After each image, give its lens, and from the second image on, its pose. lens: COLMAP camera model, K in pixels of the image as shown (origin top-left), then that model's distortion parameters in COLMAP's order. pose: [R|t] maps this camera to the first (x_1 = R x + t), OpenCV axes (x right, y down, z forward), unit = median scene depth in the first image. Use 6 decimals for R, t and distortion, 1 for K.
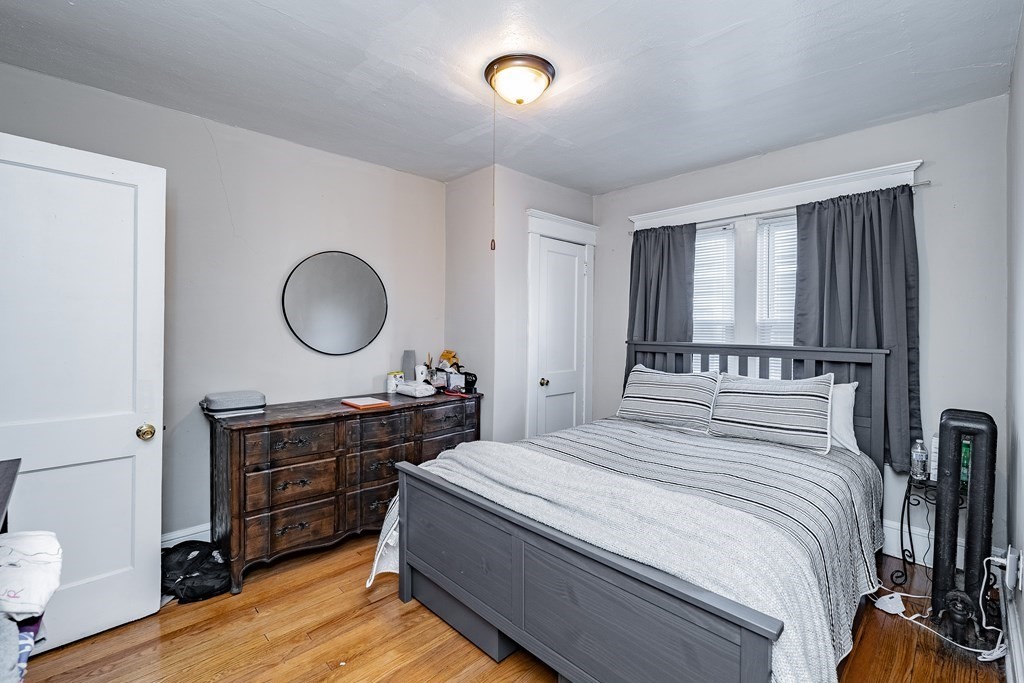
lens RADIAL K [[438.6, 0, 516.8], [0, 438.6, 329.5], [0, 0, 1]] dist [-0.001264, -0.000098]
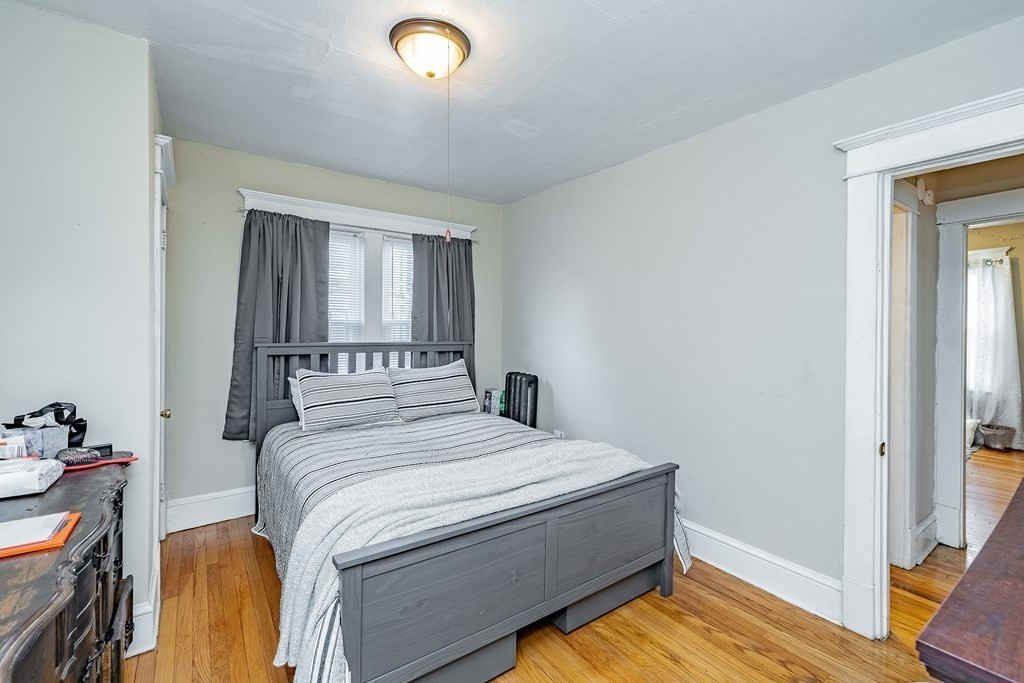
lens RADIAL K [[438.6, 0, 516.8], [0, 438.6, 329.5], [0, 0, 1]] dist [-0.001264, -0.000098]
pose [[0.167953, -0.009498, 0.985749, -0.572590], [-0.000546, 0.999953, 0.009727, -0.010442], [-0.985795, -0.002171, 0.167940, 0.465332]]
